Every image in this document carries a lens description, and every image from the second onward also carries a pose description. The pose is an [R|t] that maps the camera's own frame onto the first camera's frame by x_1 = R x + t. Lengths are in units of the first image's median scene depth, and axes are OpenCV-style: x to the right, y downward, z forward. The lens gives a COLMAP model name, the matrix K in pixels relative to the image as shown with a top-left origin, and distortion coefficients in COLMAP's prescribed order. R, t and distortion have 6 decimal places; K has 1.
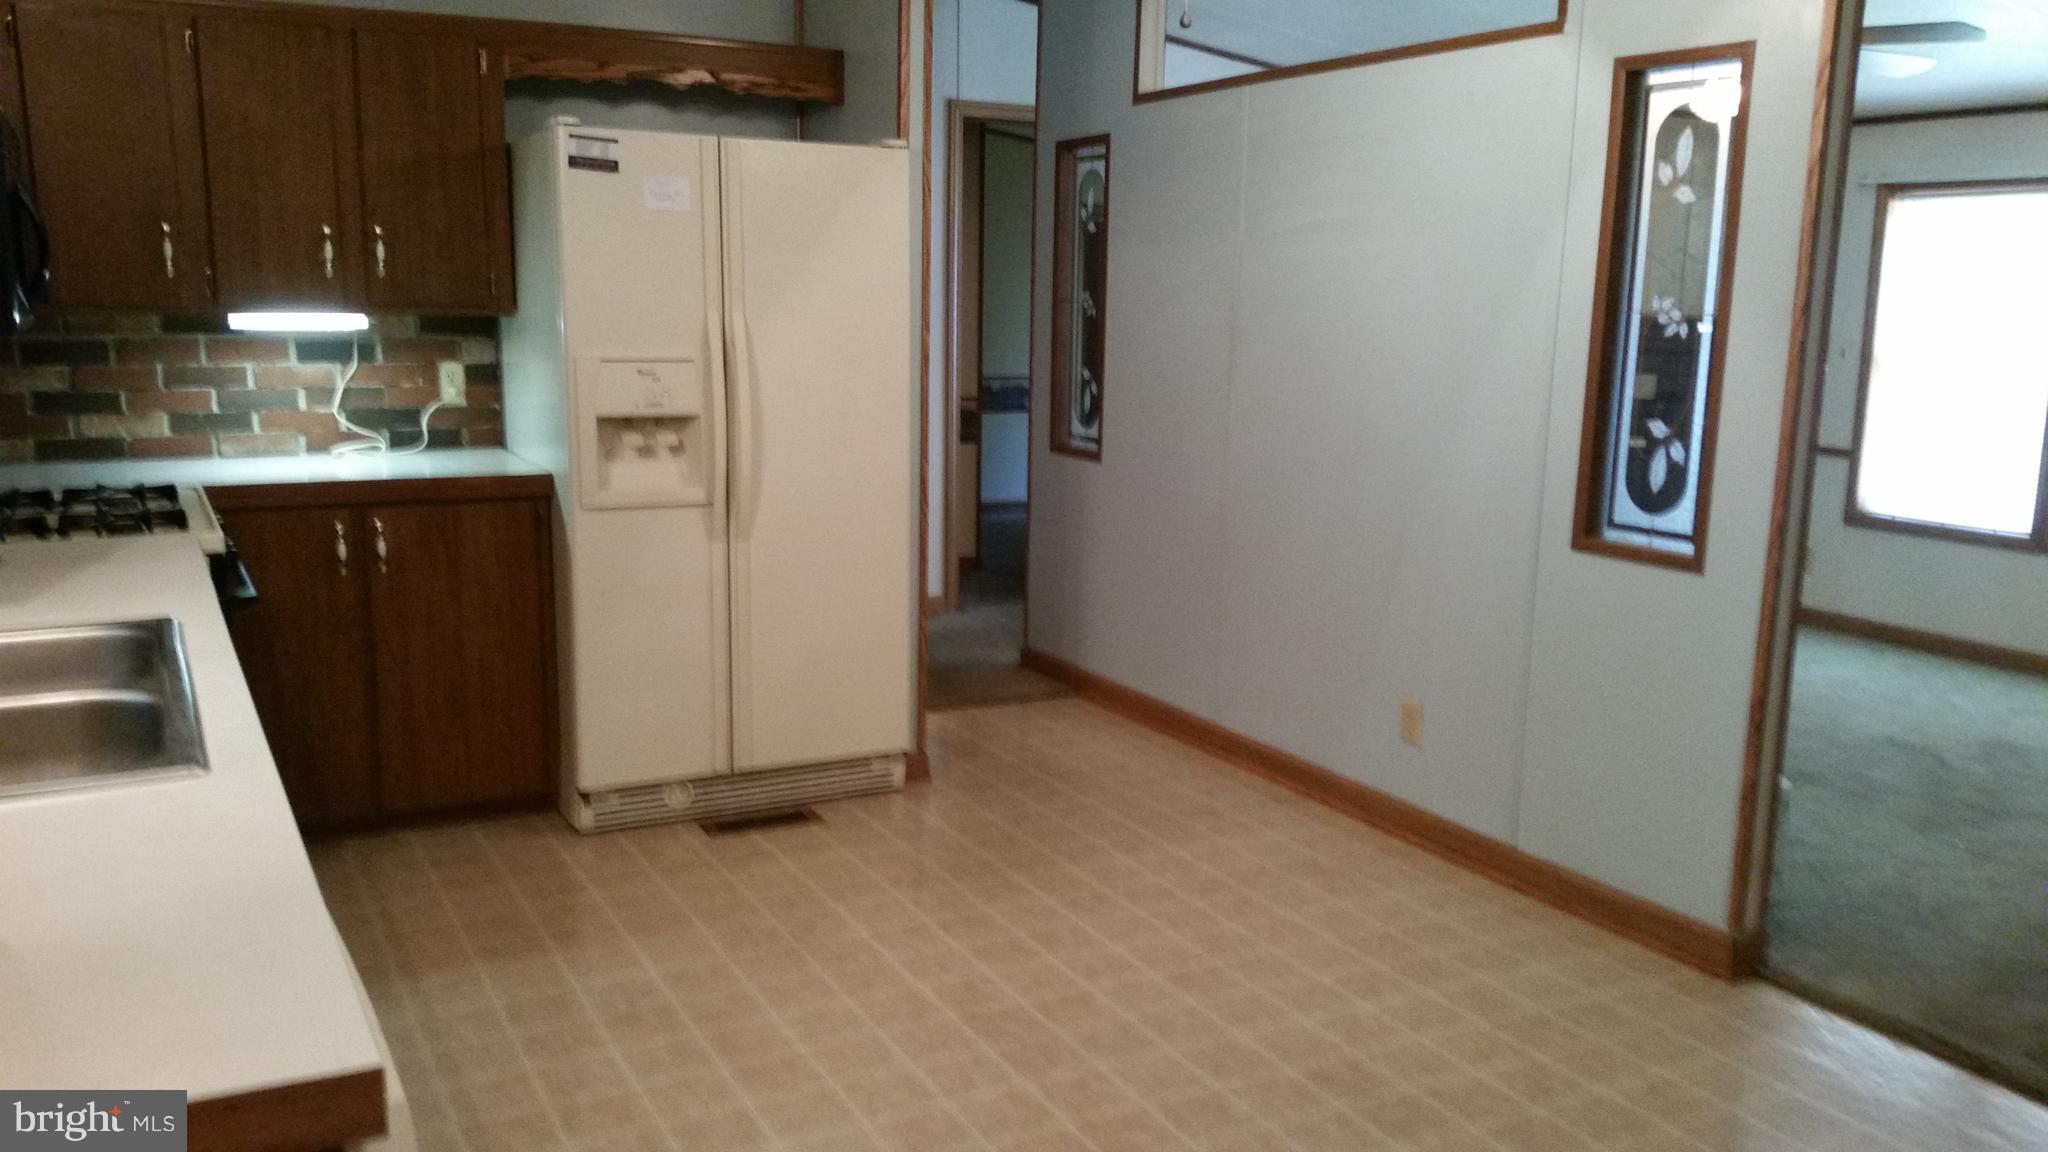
lens RADIAL K [[1662.0, 0, 1020.9], [0, 1662.0, 587.1], [0, 0, 1]] dist [0.127757, -0.222711]
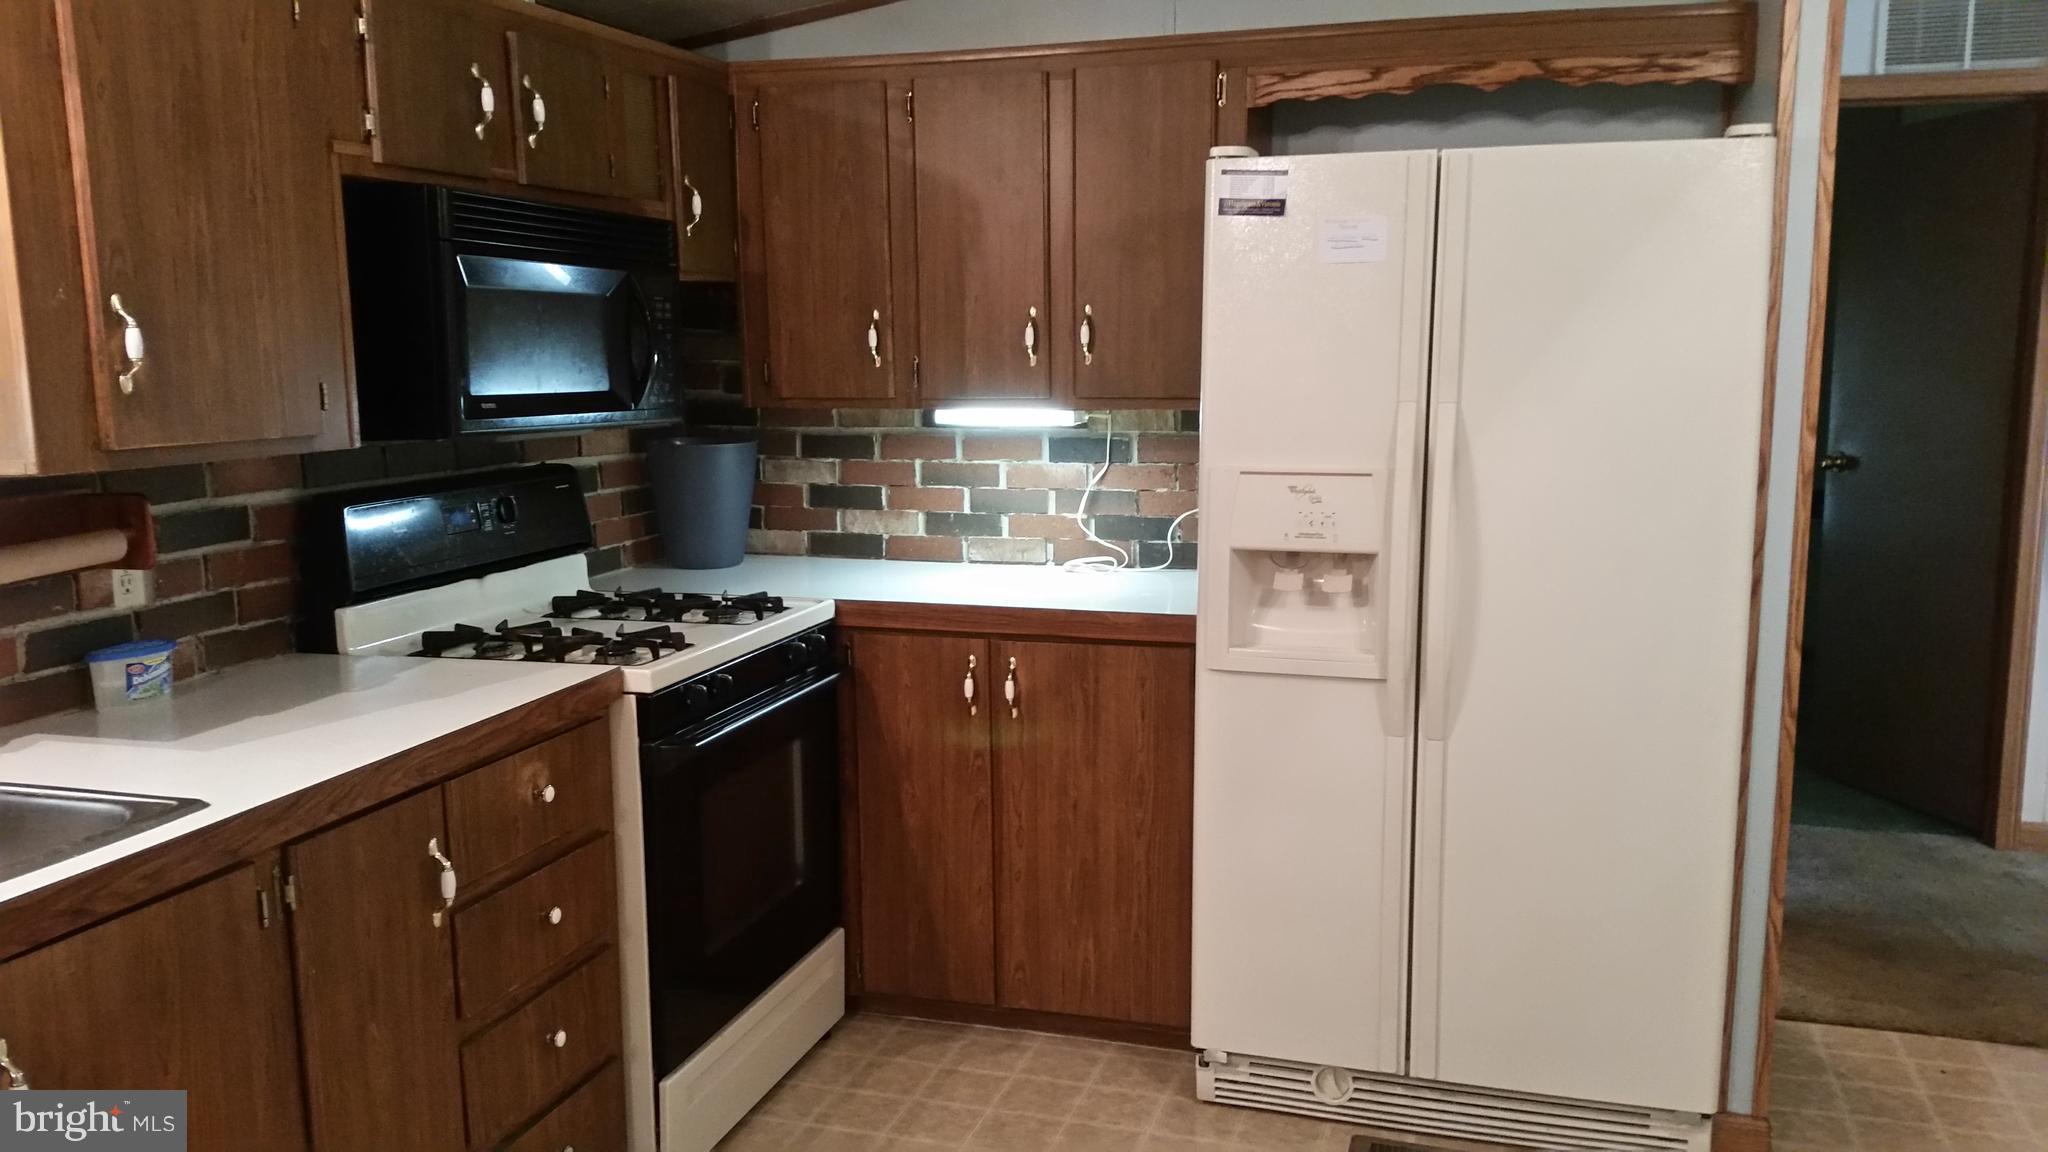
lens RADIAL K [[1662.0, 0, 1020.9], [0, 1662.0, 587.1], [0, 0, 1]] dist [0.127757, -0.222711]
pose [[0.707572, 0.083805, -0.701654, 0.185182], [-0.111421, 0.993753, 0.006333, -0.075183], [0.697802, 0.073697, 0.712490, 0.395087]]
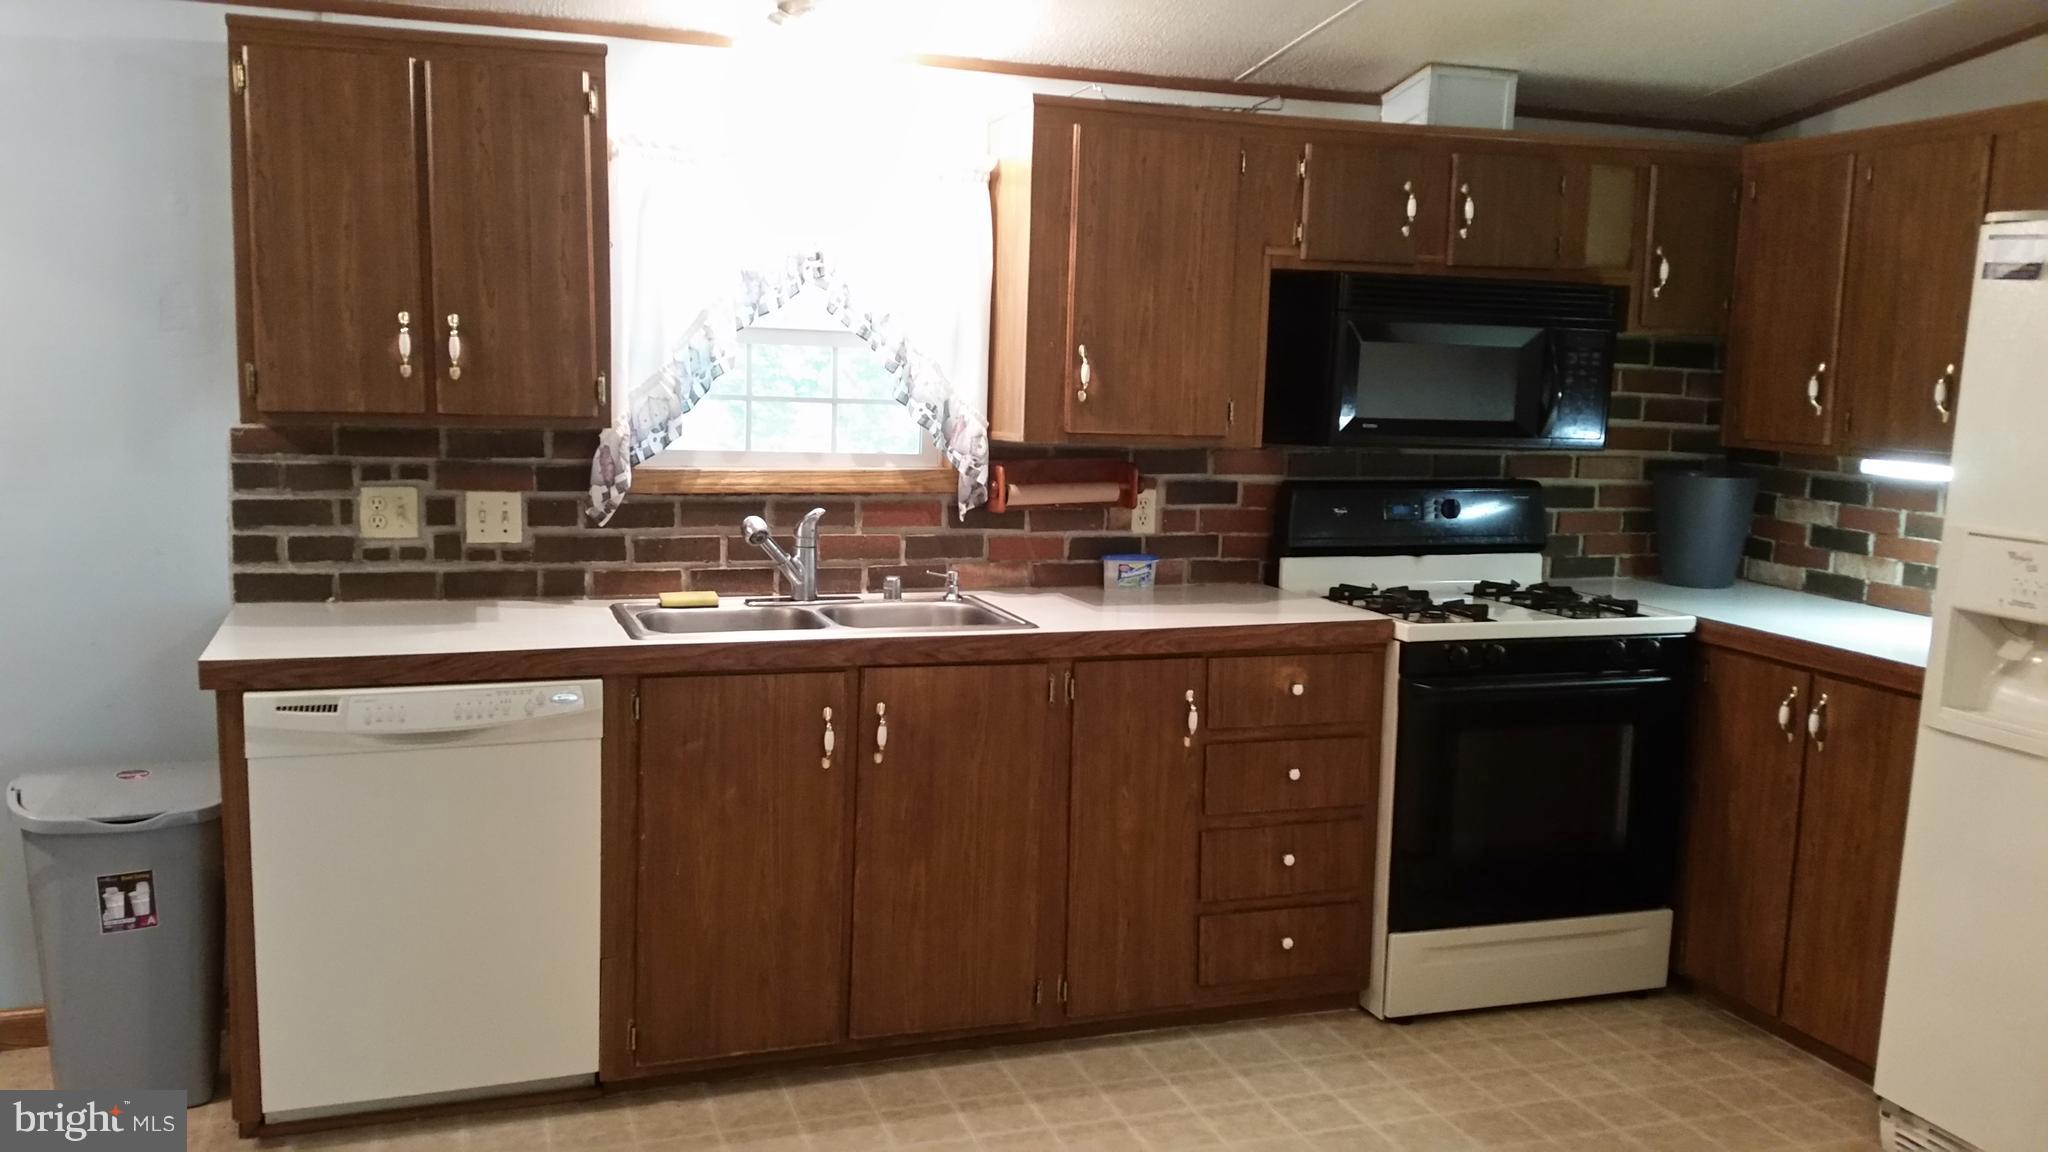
lens RADIAL K [[1662.0, 0, 1020.9], [0, 1662.0, 587.1], [0, 0, 1]] dist [0.127757, -0.222711]
pose [[-0.155260, 0.114009, -0.981273, 0.510815], [-0.211968, 0.966338, 0.145812, -0.125438], [0.964865, 0.230637, -0.125867, 0.661746]]
